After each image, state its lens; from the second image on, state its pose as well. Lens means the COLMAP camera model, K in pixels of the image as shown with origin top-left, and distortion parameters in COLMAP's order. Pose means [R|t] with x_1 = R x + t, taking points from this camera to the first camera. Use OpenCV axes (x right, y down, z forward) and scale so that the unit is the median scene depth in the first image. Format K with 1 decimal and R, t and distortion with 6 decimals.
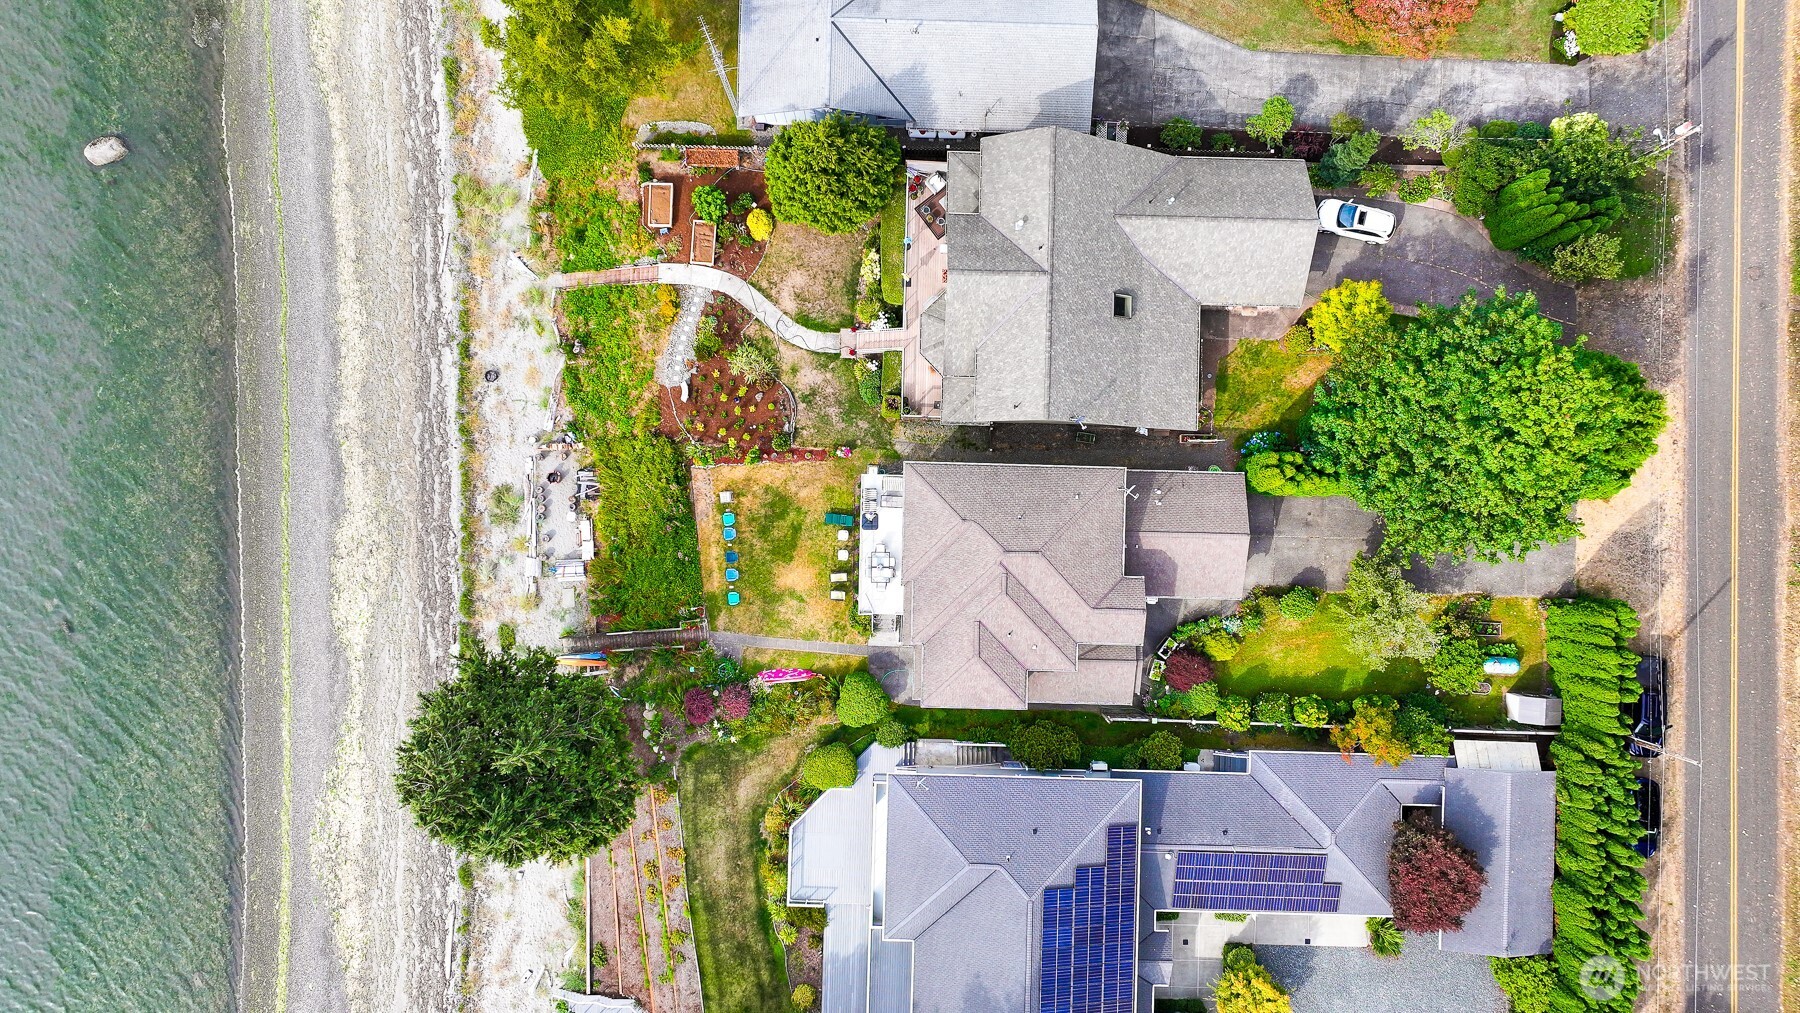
lens RADIAL K [[1217.5, 0, 900.0], [0, 1217.5, 506.5], [0, 0, 1]] dist [0.000143, -0.000452]
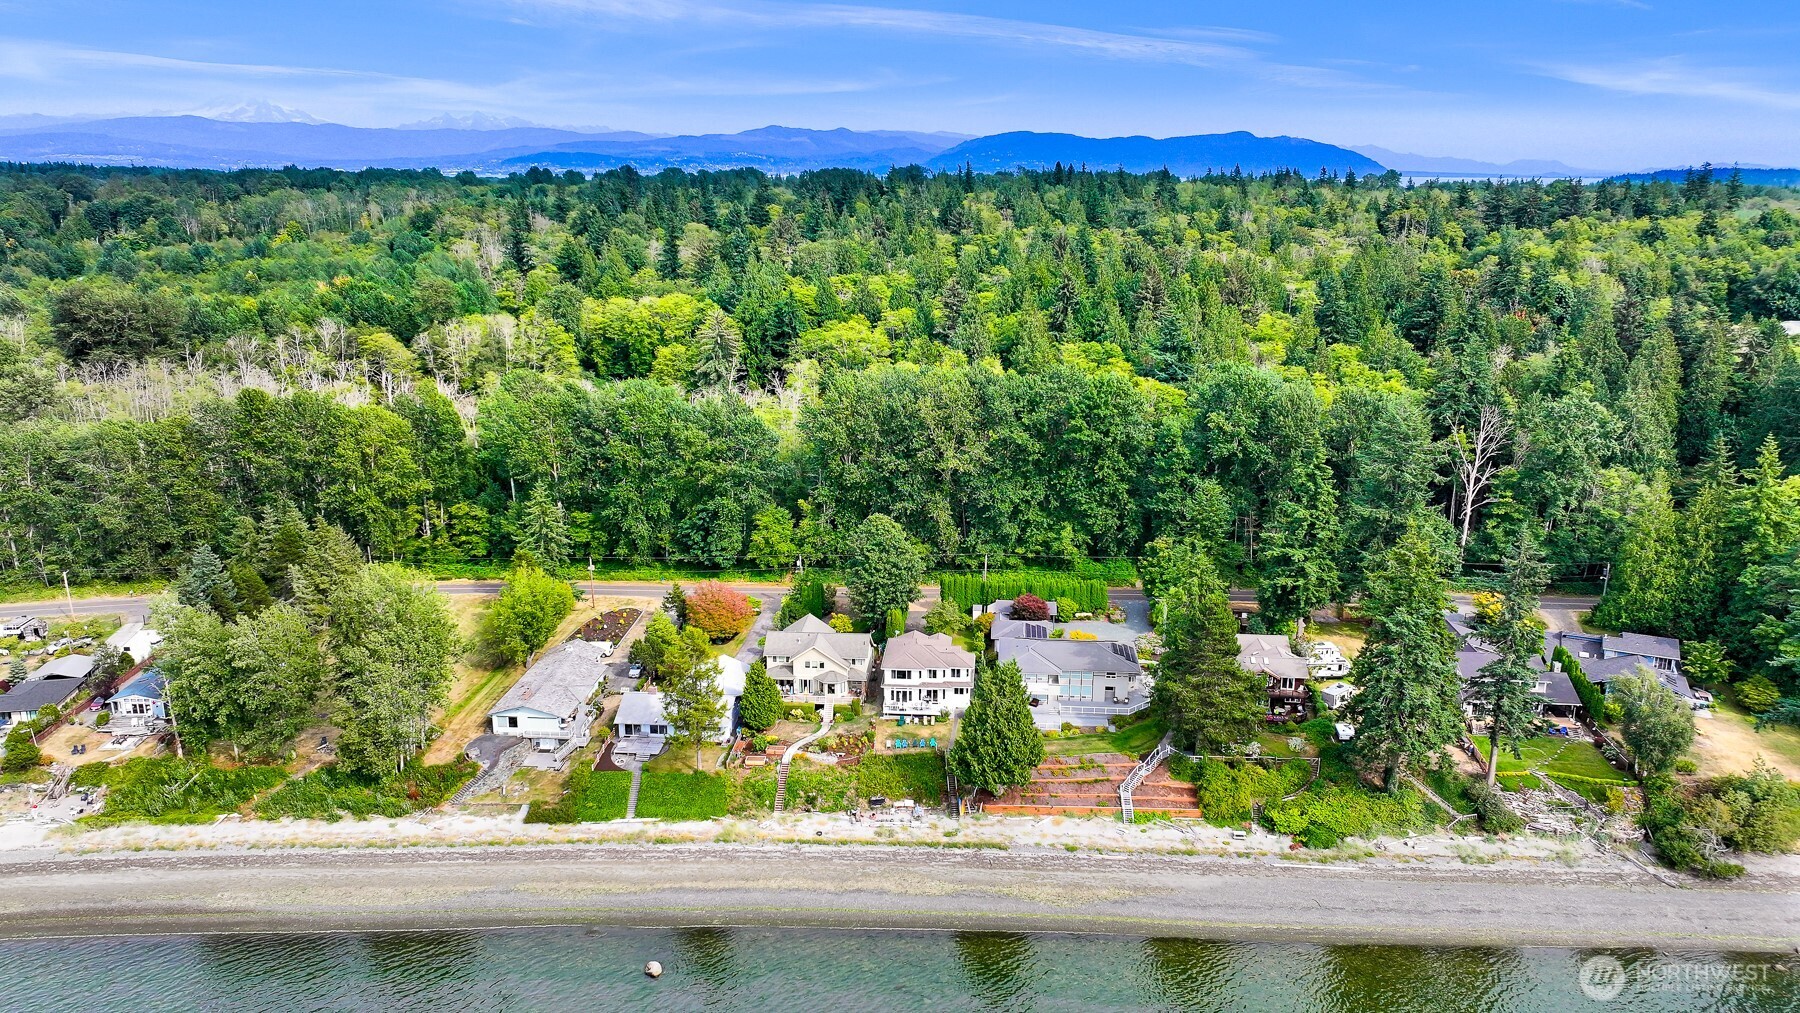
lens RADIAL K [[1217.5, 0, 900.0], [0, 1217.5, 506.5], [0, 0, 1]] dist [0.000143, -0.000452]
pose [[0.053781, -0.275773, 0.959717, -2.219011], [0.998474, 0.026894, -0.048225, 0.112295], [-0.012511, 0.960847, 0.276798, -0.067974]]
